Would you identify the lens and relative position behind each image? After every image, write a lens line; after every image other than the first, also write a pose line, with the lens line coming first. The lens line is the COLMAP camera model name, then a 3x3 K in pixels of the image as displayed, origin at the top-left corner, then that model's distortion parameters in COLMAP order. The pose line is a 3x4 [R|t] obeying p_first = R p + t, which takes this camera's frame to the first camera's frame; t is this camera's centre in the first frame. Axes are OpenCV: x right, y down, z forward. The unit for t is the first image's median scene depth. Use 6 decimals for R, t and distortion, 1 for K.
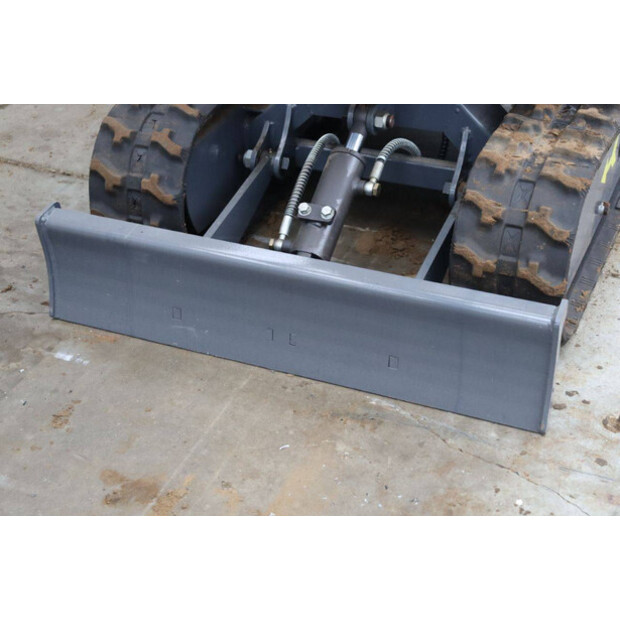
lens RADIAL K [[1141.3, 0, 308.2], [0, 1141.3, 309.4], [0, 0, 1]] dist [0.209573, 0.000000]
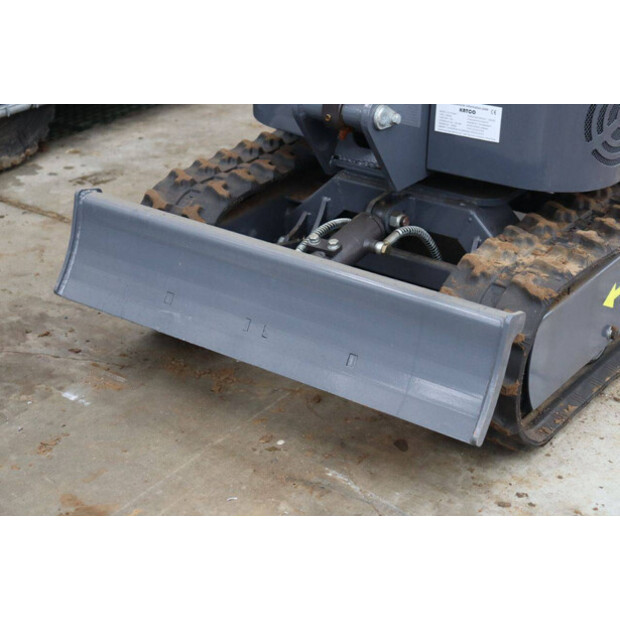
lens RADIAL K [[1249.0, 0, 308.3], [0, 1249.0, 308.3], [0, 0, 1]] dist [0.275900, 0.000000]
pose [[0.976960, 0.124944, -0.173028, 0.214068], [-0.144067, 0.984221, -0.102731, 0.051615], [0.157462, 0.125291, 0.979545, -0.151954]]
